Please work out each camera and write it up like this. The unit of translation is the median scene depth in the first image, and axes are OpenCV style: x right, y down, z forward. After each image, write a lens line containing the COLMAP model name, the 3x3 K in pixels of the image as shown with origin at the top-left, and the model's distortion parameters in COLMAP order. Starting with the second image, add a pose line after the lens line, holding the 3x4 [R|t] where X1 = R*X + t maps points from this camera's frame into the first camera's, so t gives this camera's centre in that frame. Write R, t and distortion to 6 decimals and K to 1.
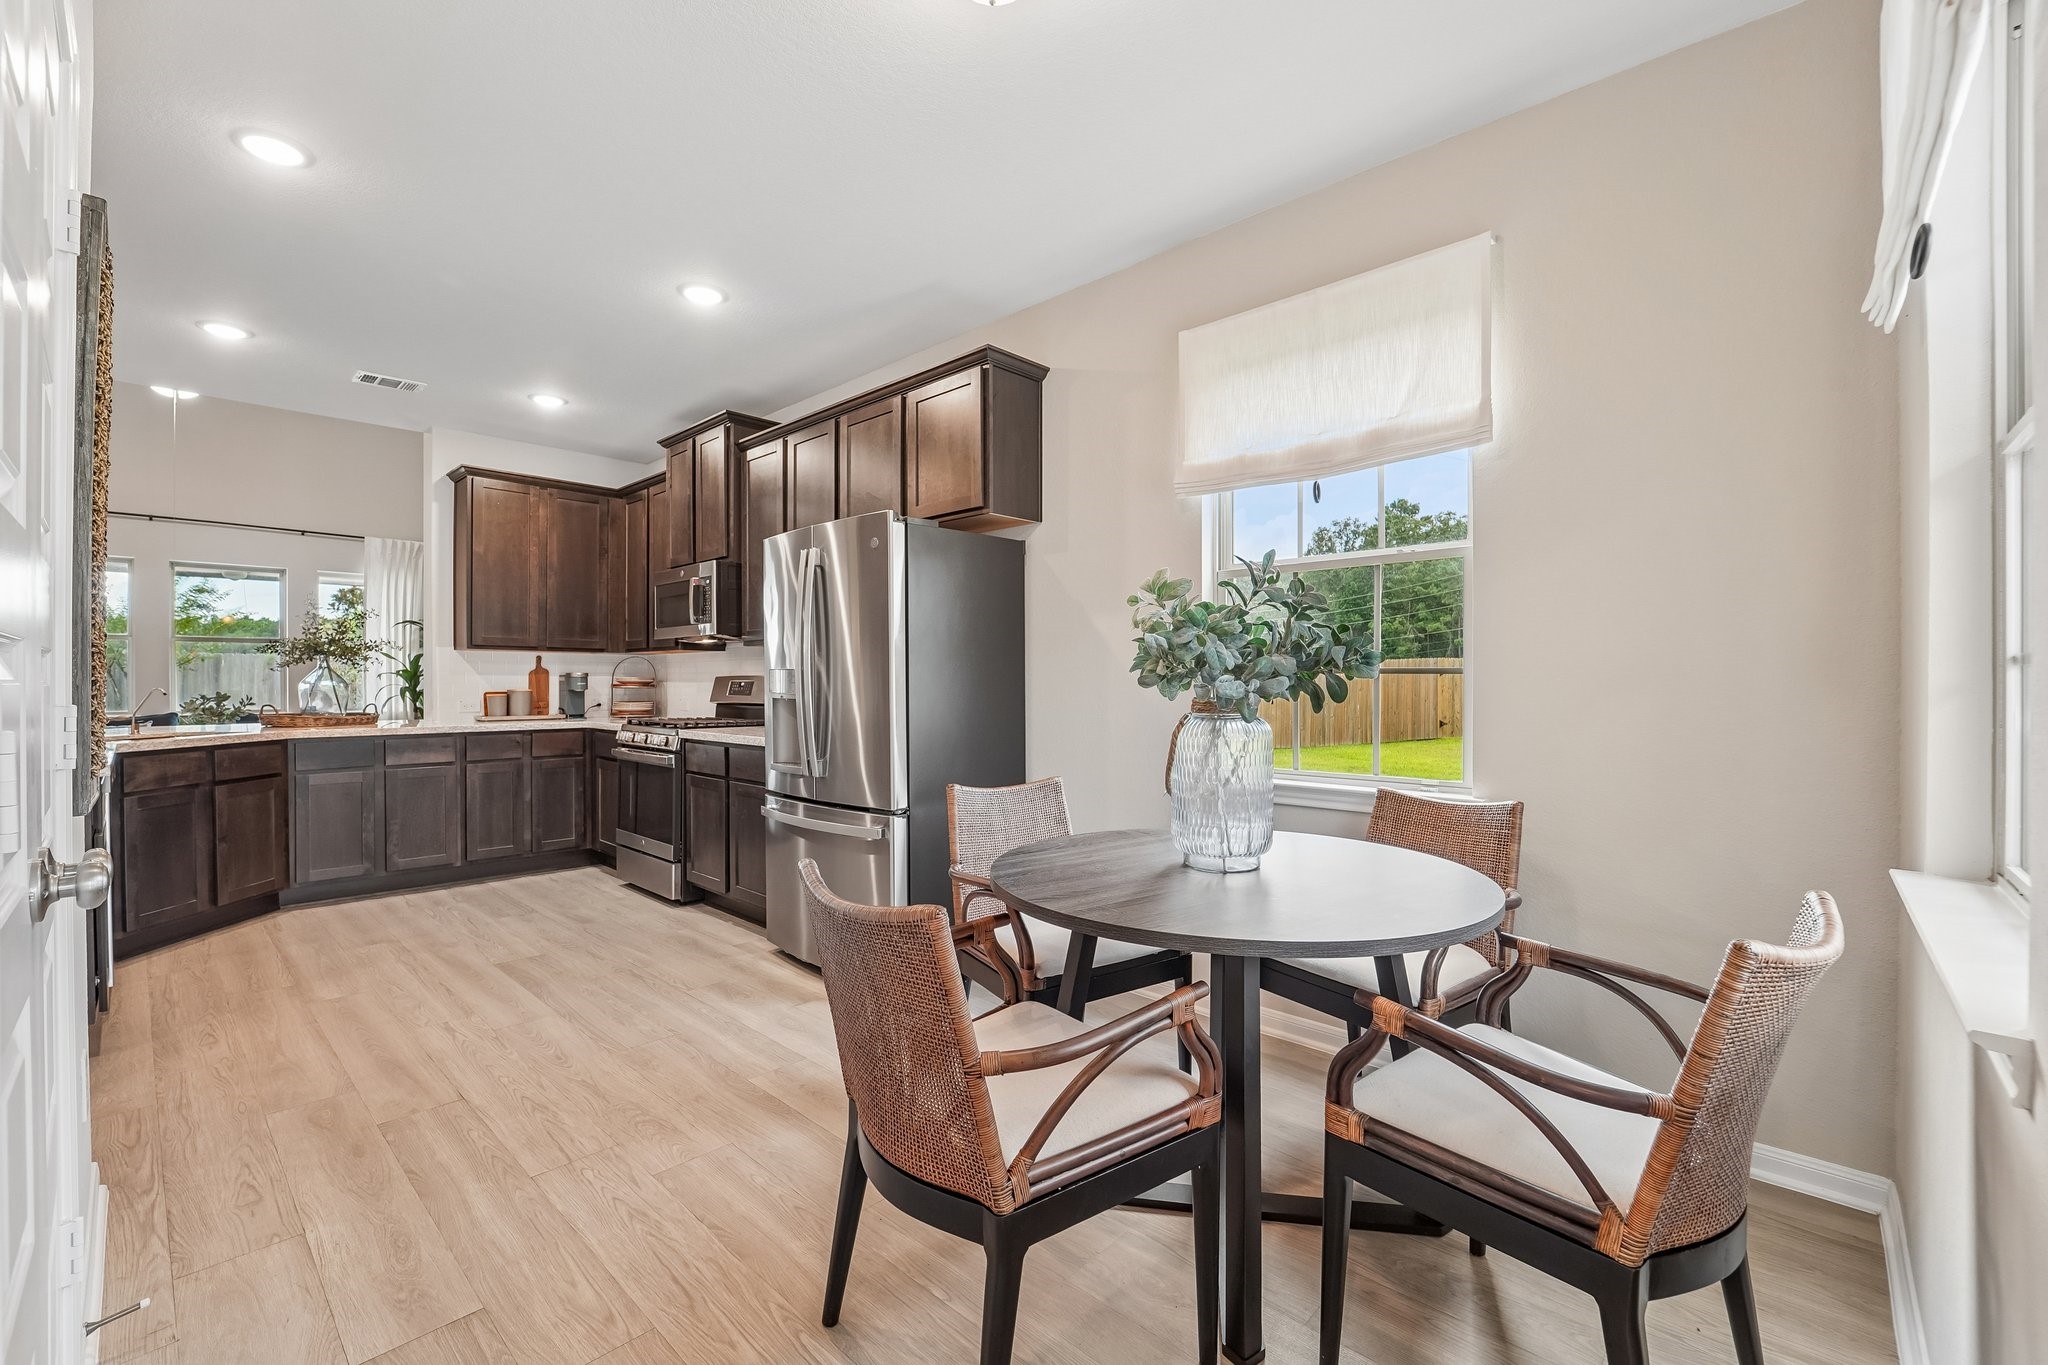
lens RADIAL K [[859.3, 0, 1011.3], [0, 859.3, 686.5], [0, 0, 1]] dist [-0.025388, 0.001902]
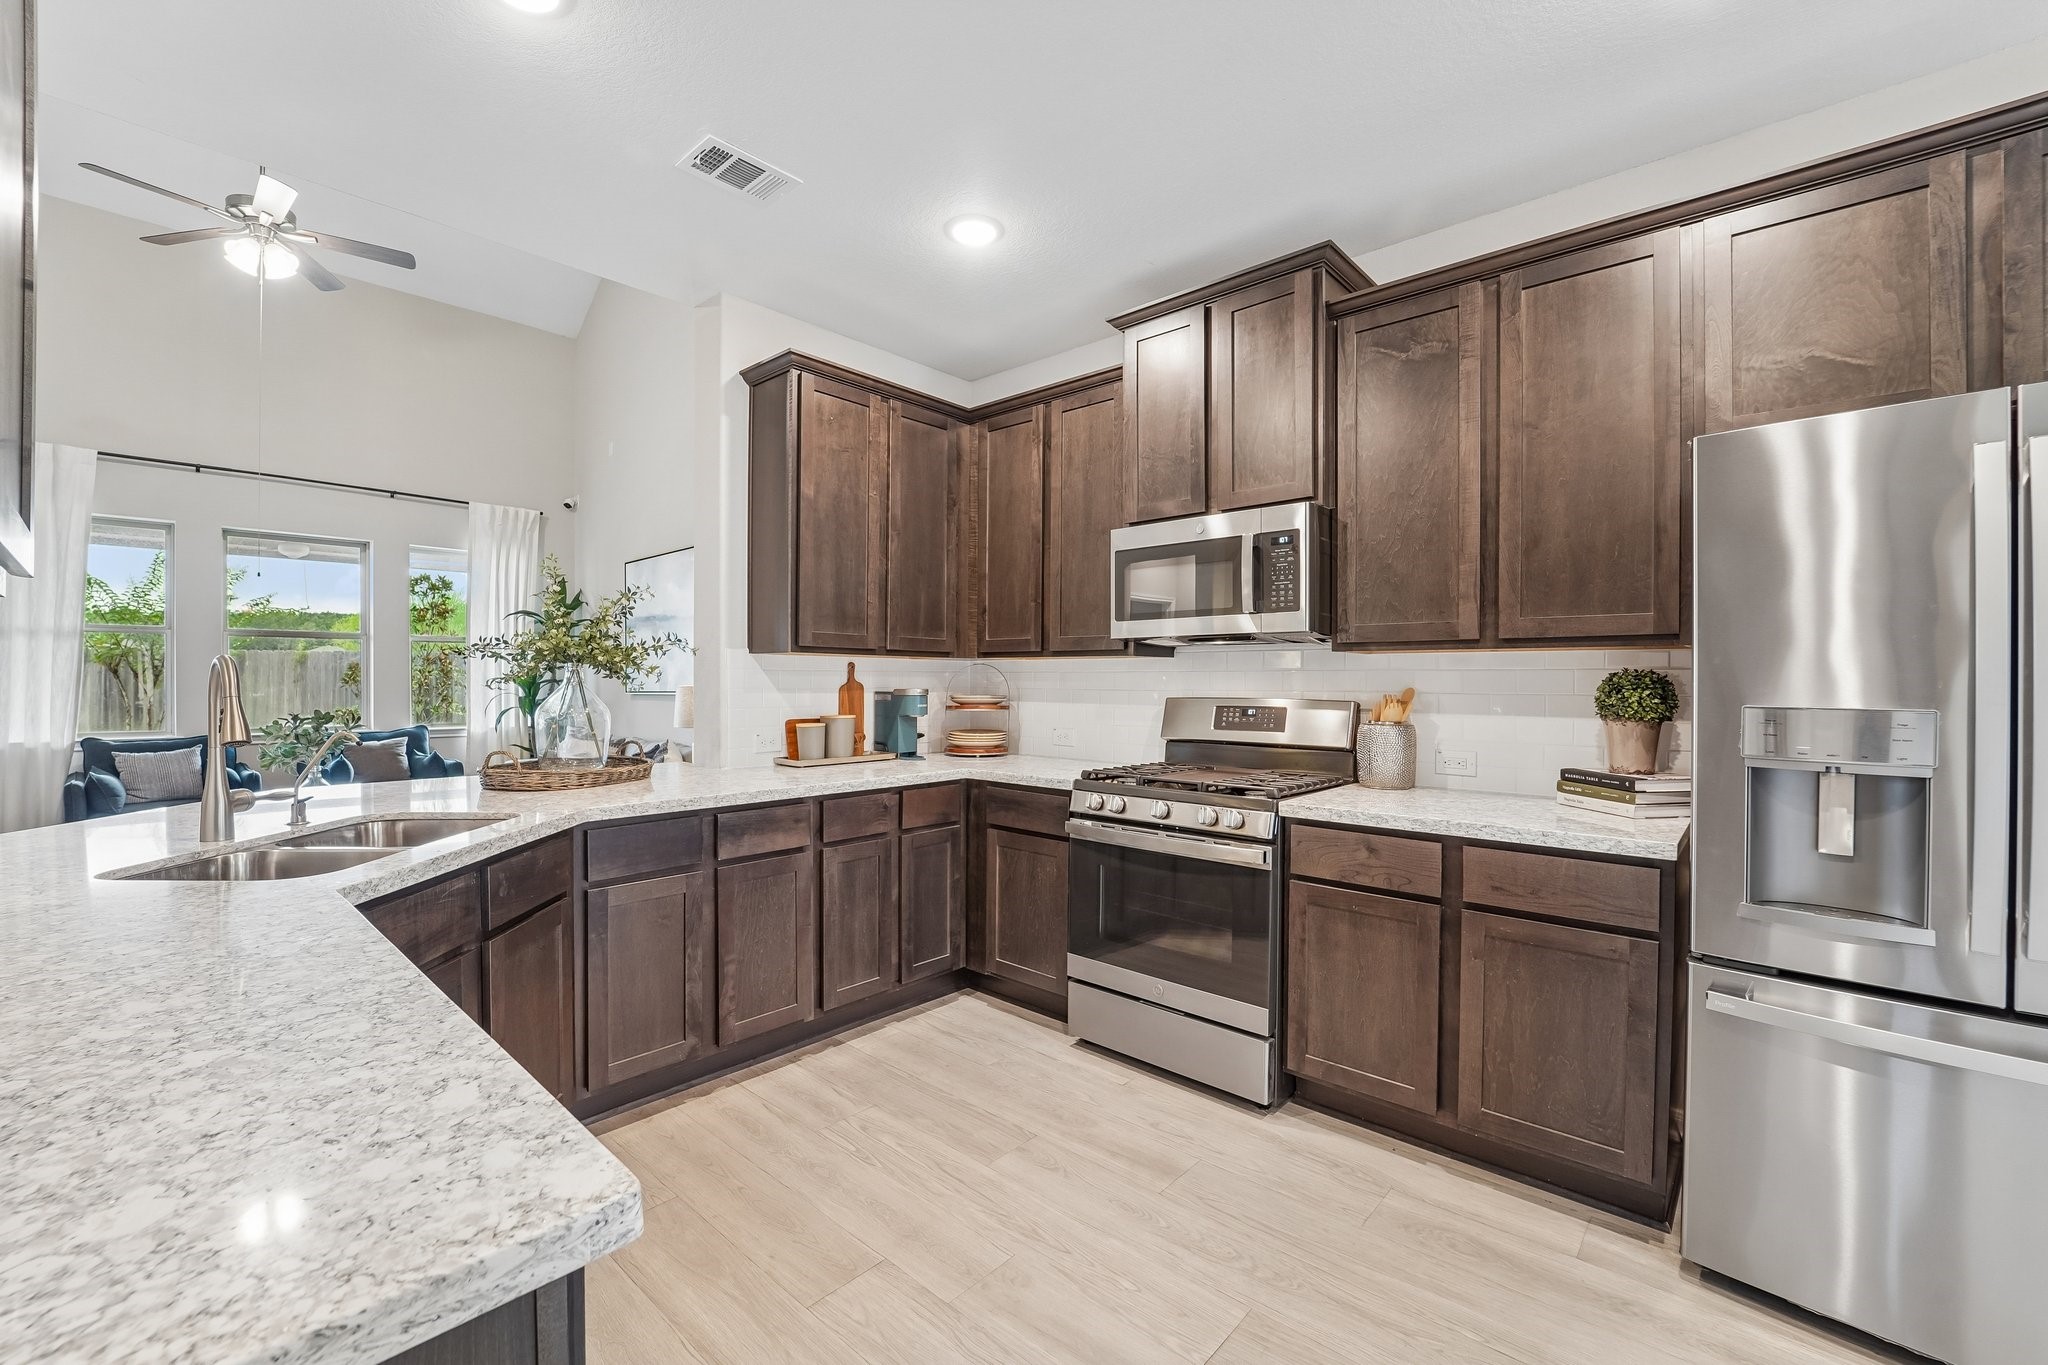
lens RADIAL K [[859.3, 0, 1020.5], [0, 859.3, 689.3], [0, 0, 1]] dist [-0.025388, 0.001902]
pose [[0.999830, 0.004191, 0.017965, -0.495546], [-0.004299, 0.999973, 0.005953, -0.022564], [-0.017939, -0.006030, 0.999821, 0.388029]]
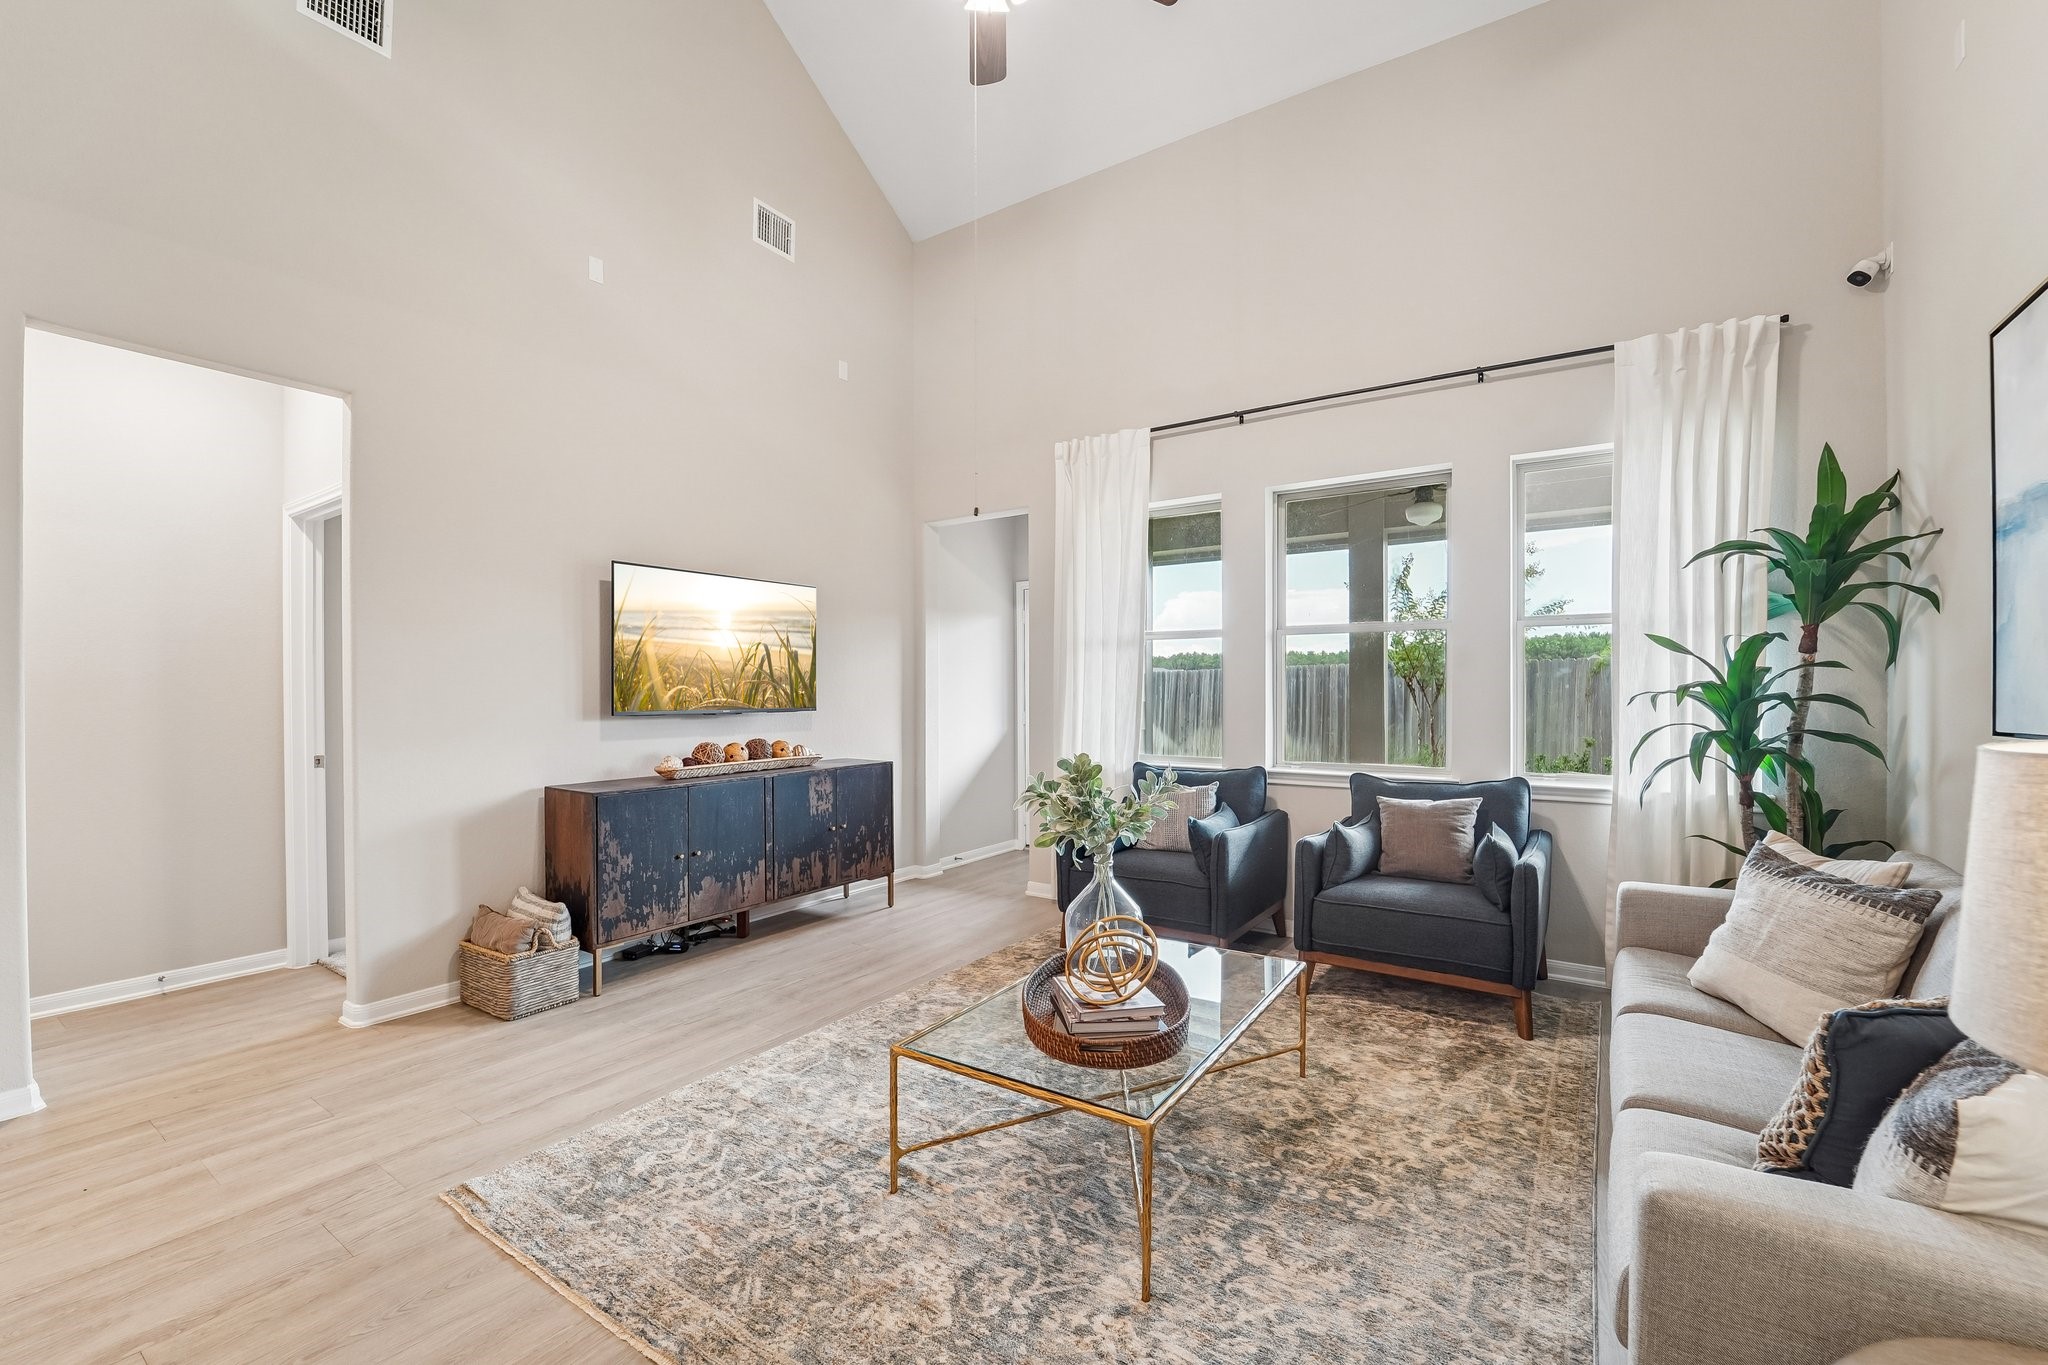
lens RADIAL K [[859.3, 0, 1032.9], [0, 859.3, 700.7], [0, 0, 1]] dist [-0.025388, 0.001902]
pose [[0.150827, 0.012372, -0.988483, -0.751713], [-0.003830, 0.999921, 0.011931, -0.027498], [0.988553, 0.001986, 0.150863, 1.223076]]
